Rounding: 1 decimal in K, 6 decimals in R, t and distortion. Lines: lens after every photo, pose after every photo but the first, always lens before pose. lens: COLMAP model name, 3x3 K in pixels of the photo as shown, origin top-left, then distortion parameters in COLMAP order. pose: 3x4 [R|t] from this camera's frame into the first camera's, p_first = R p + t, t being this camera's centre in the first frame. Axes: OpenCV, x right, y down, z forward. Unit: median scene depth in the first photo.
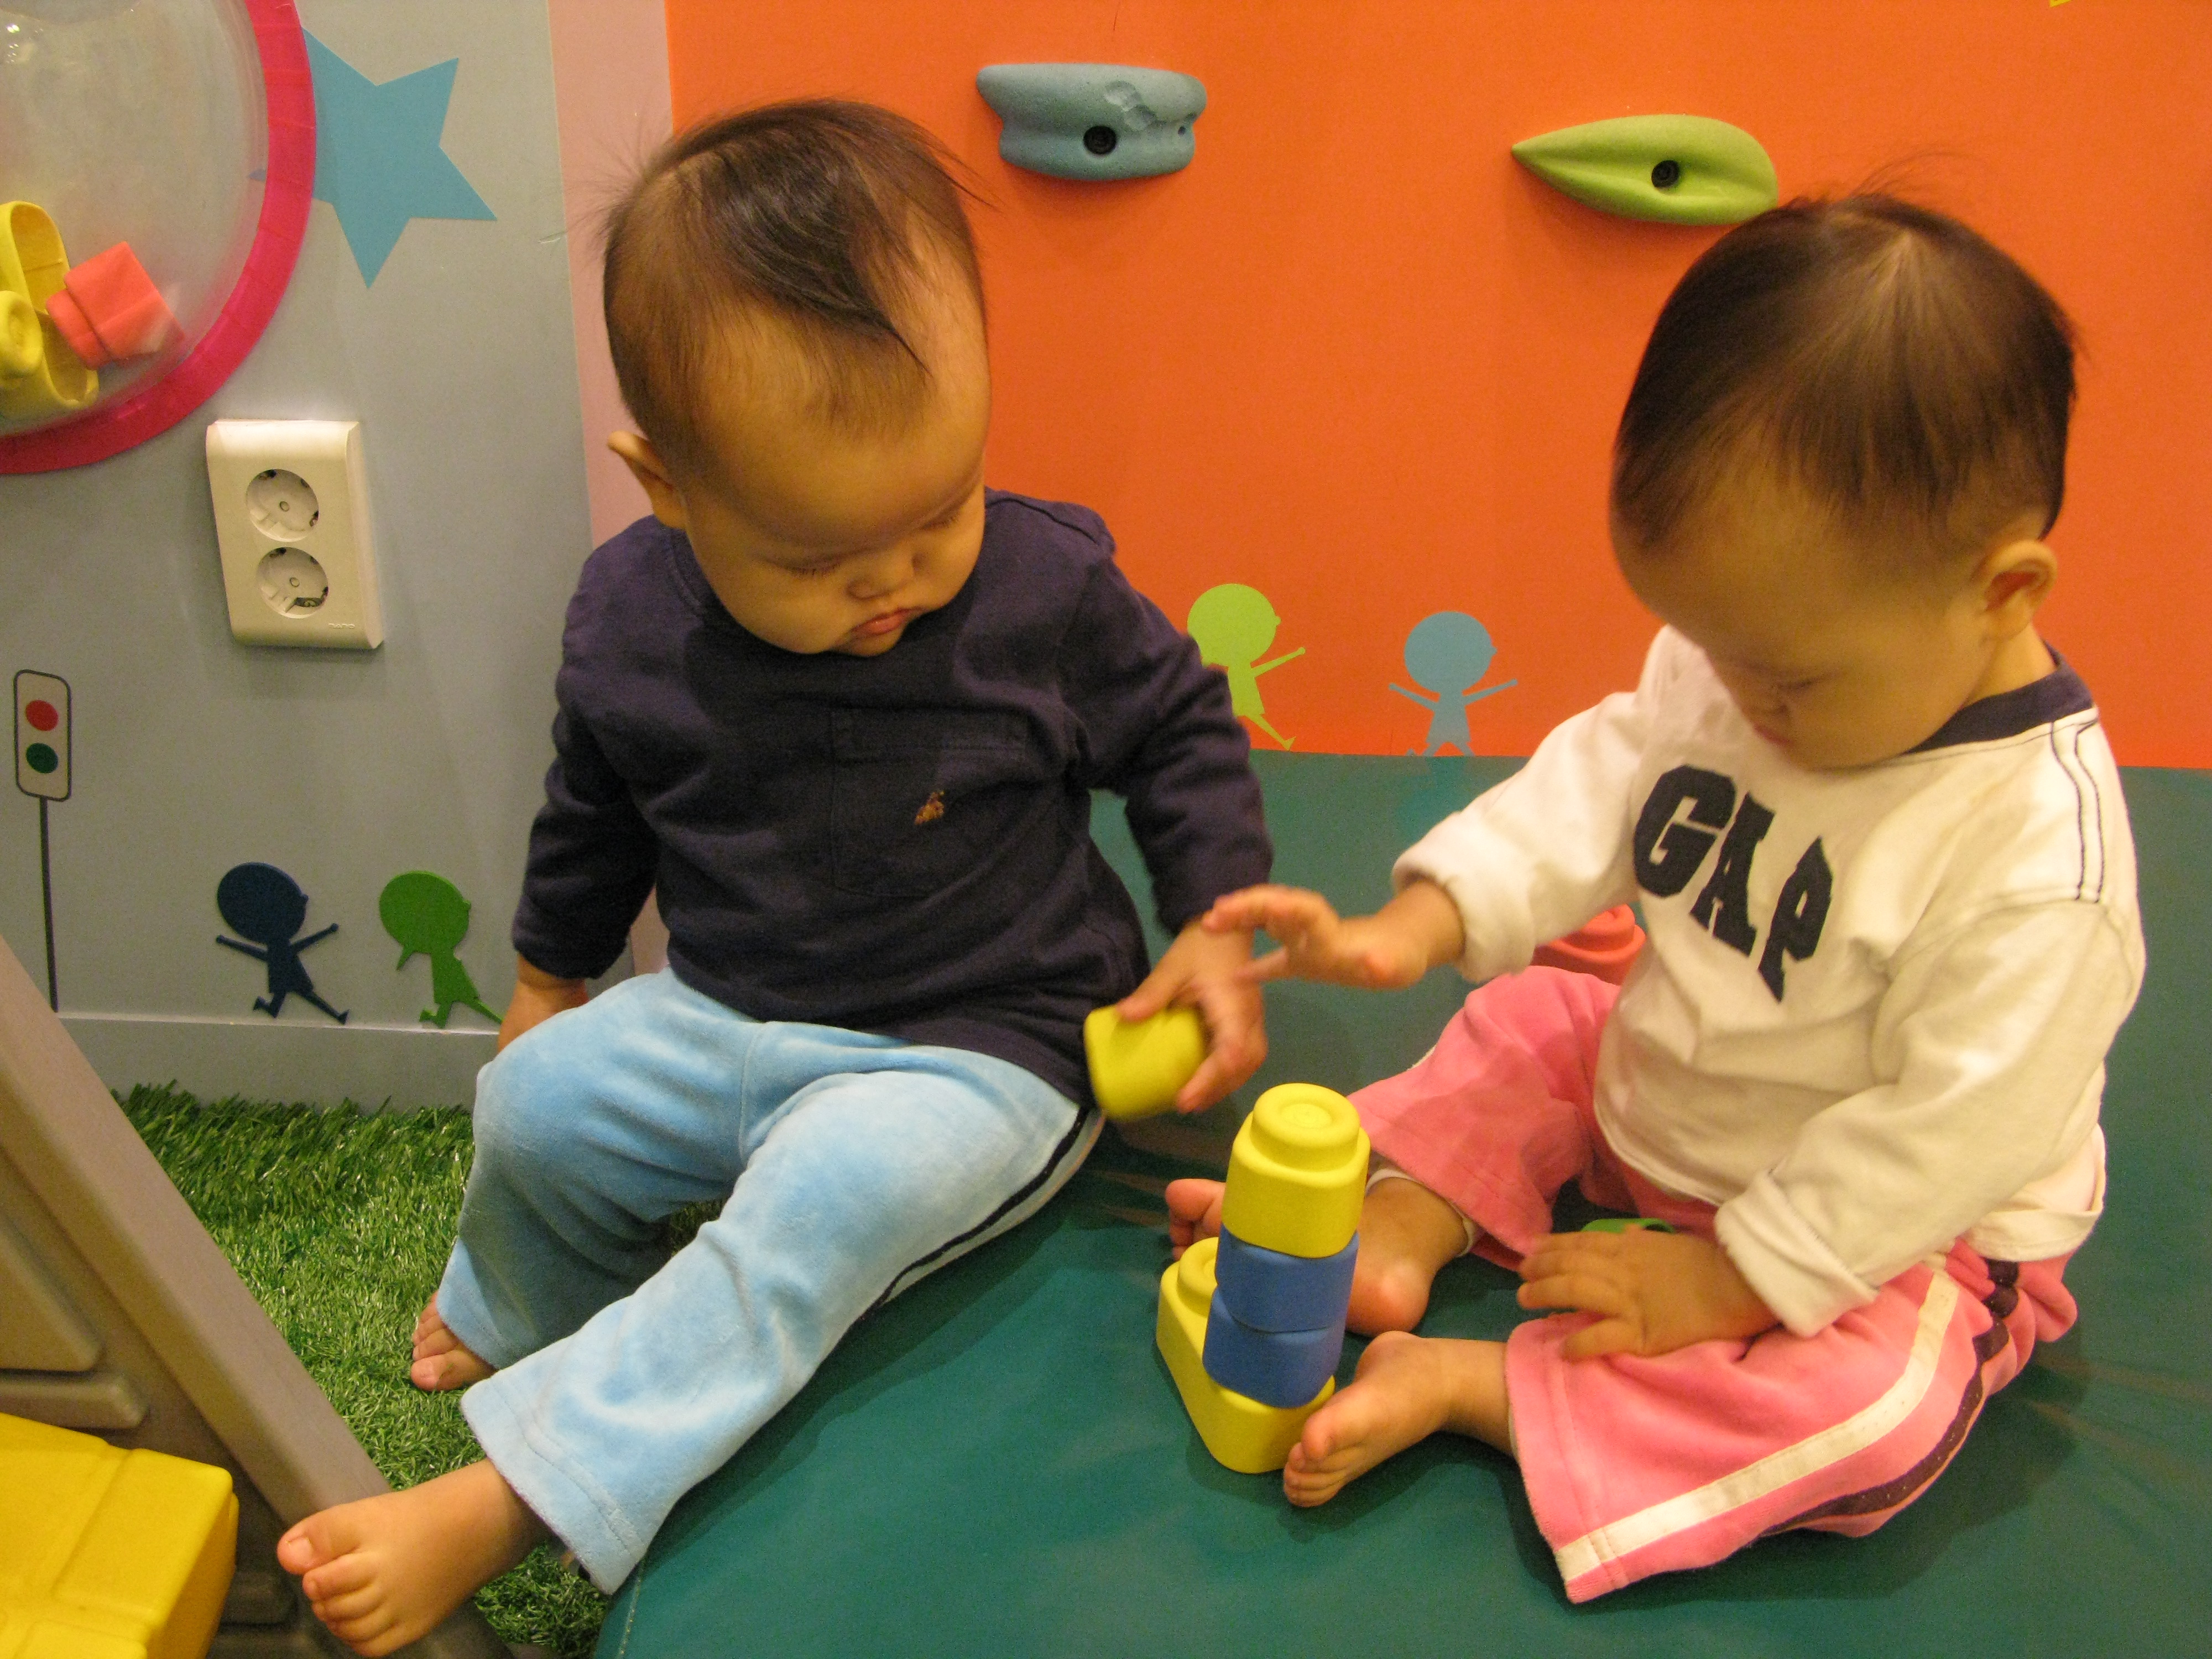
lens RADIAL K [[2280.2, 0, 1124.6], [0, 2280.2, 817.1], [0, 0, 1]] dist [-0.043070, 0.000000]
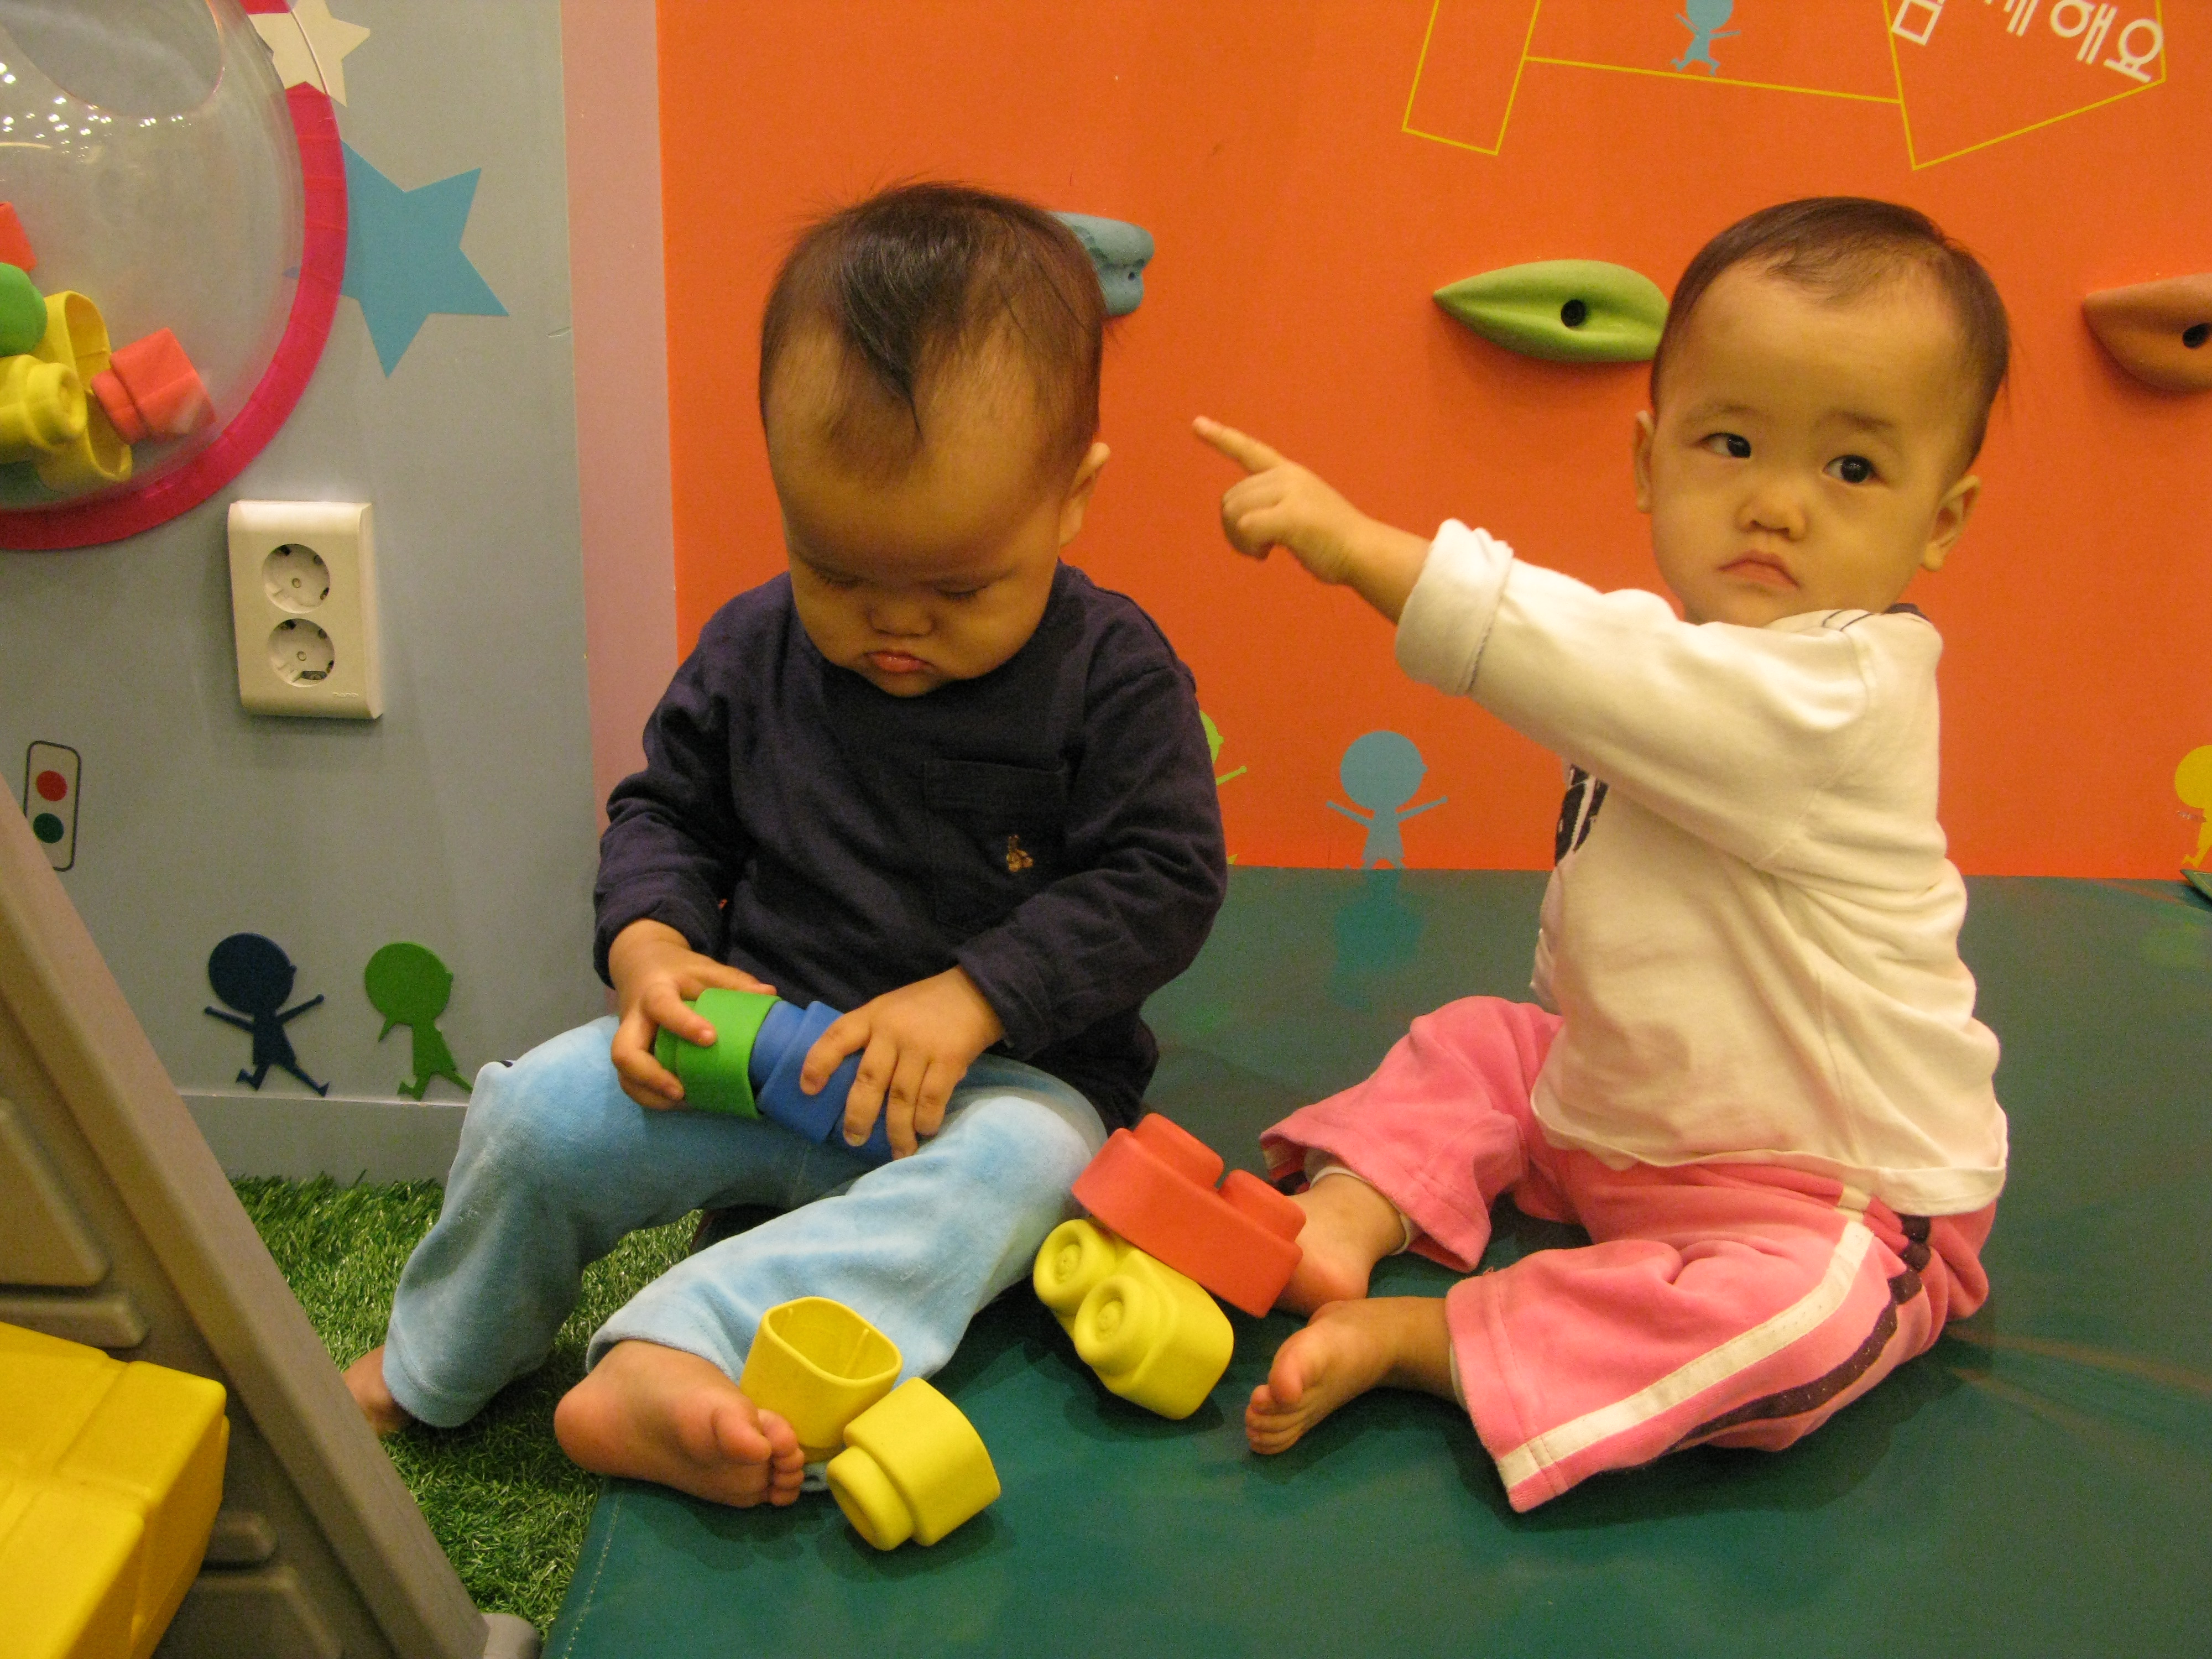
lens RADIAL K [[2280.2, 0, 1104.4], [0, 2280.2, 812.6], [0, 0, 1]] dist [-0.043070, 0.000000]
pose [[0.999851, 0.002463, 0.017078, -0.007028], [-0.000036, 0.990054, -0.140688, 0.120644], [-0.017254, 0.140666, 0.989907, -0.052983]]
